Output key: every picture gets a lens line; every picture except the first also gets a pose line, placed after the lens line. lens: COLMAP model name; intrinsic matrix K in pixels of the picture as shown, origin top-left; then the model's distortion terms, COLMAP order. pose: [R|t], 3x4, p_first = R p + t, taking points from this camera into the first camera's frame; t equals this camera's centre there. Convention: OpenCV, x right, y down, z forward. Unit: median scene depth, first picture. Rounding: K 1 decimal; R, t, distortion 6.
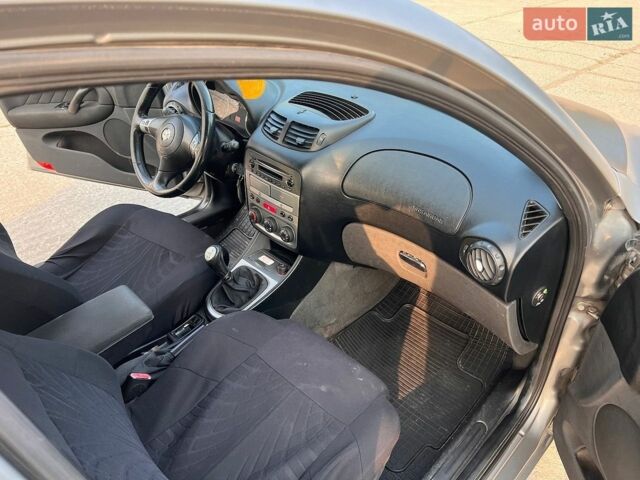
lens RADIAL K [[478.2, 0, 319.2], [0, 478.2, 241.5], [0, 0, 1]] dist [0.048046, -0.042116]
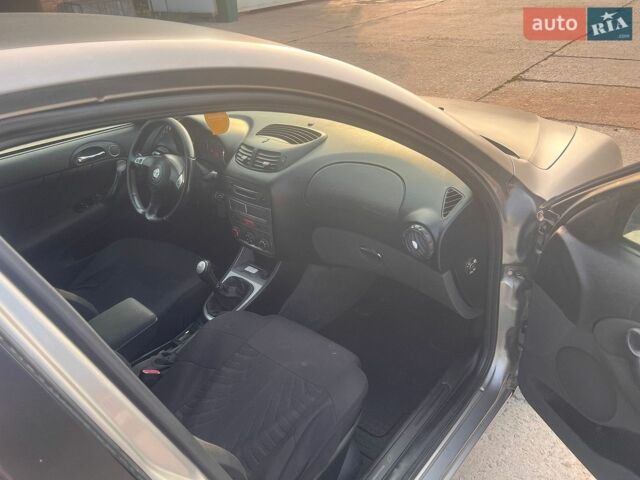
lens RADIAL K [[478.2, 0, 319.2], [0, 478.2, 241.5], [0, 0, 1]] dist [0.048046, -0.042116]
pose [[0.993719, -0.111862, -0.003037, 0.072327], [0.111400, 0.991461, -0.067782, 0.076964], [0.010593, 0.067018, 0.997696, -0.181590]]
